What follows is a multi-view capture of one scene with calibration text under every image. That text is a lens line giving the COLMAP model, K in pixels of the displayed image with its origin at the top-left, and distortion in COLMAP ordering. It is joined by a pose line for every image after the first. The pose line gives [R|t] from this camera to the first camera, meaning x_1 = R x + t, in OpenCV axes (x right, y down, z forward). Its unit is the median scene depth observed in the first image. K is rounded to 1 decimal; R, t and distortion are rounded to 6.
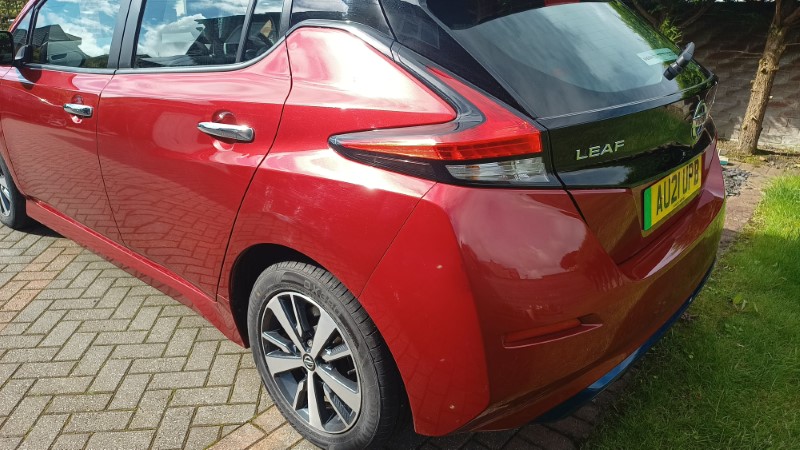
lens RADIAL K [[587.3, 0, 400.0], [0, 587.3, 225.0], [0, 0, 1]] dist [0.012524, 0.003710]
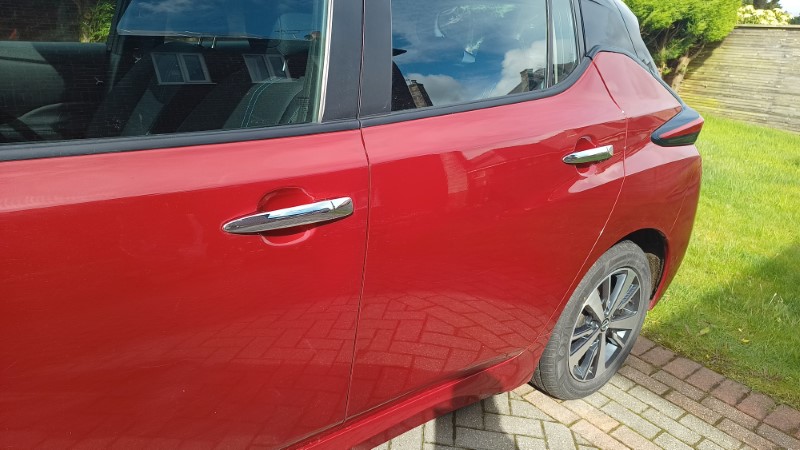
lens RADIAL K [[587.3, 0, 400.0], [0, 587.3, 225.0], [0, 0, 1]] dist [0.012524, 0.003710]
pose [[0.153534, -0.303408, 0.940410, -1.024859], [0.254237, 0.931784, 0.259118, -0.302446], [-0.954877, 0.199303, 0.220198, 0.856089]]
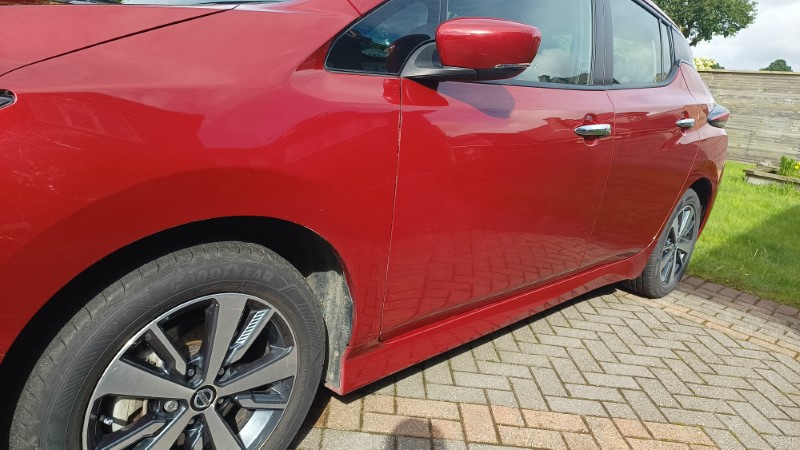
lens RADIAL K [[587.3, 0, 400.0], [0, 587.3, 225.0], [0, 0, 1]] dist [0.012524, 0.003710]
pose [[0.042312, -0.244828, 0.968643, -1.529423], [0.230647, 0.945717, 0.228958, -0.348792], [-0.972117, 0.213727, 0.096484, 1.288038]]
